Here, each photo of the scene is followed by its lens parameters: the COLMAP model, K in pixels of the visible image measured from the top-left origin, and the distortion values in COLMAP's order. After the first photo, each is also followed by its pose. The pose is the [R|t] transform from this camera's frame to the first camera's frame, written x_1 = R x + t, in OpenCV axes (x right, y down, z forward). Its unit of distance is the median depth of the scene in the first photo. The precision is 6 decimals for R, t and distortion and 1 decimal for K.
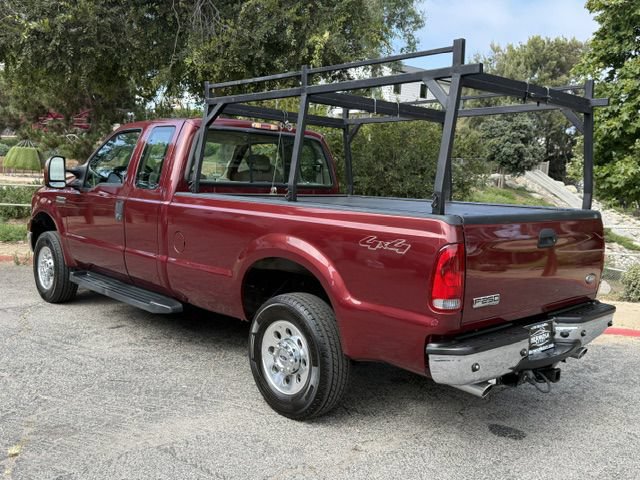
lens RADIAL K [[635.0, 0, 314.7], [0, 635.0, 237.2], [0, 0, 1]] dist [0.067770, 0.000000]
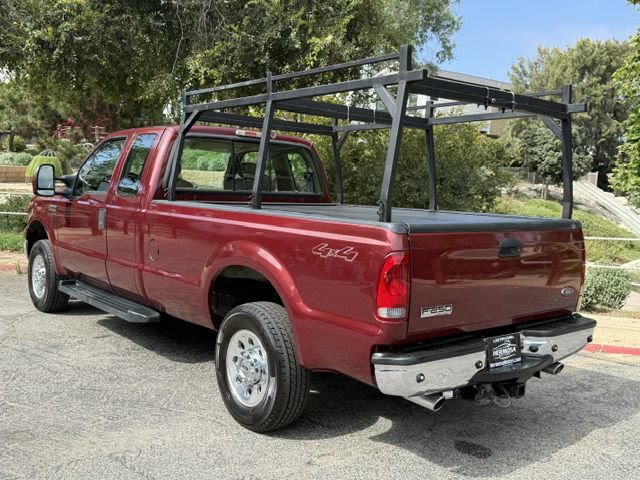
lens RADIAL K [[670.0, 0, 316.3], [0, 670.0, 235.0], [0, 0, 1]] dist [0.058255, 0.000000]
pose [[0.998241, 0.007179, -0.058842, 0.103171], [-0.008604, 0.999675, -0.023989, 0.007183], [0.058651, 0.024454, 0.997979, -0.027306]]
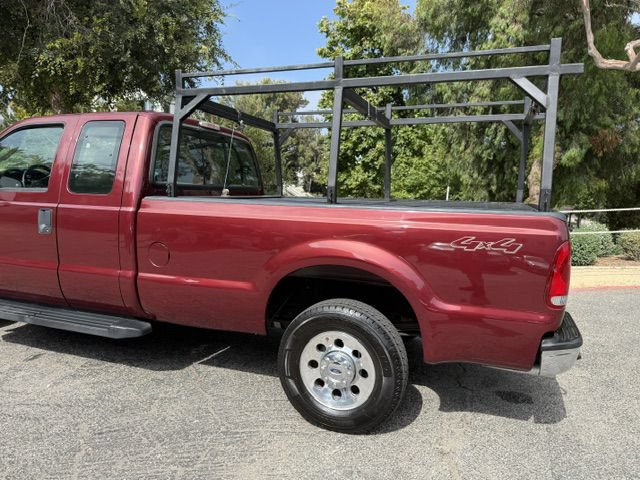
lens RADIAL K [[467.4, 0, 320.7], [0, 467.4, 242.3], [0, 0, 1]] dist [0.010807, -0.008873]
pose [[0.883667, -0.066595, 0.463356, -0.322855], [0.050512, 0.997615, 0.047049, -0.028357], [-0.465384, -0.018171, 0.884923, 0.352737]]
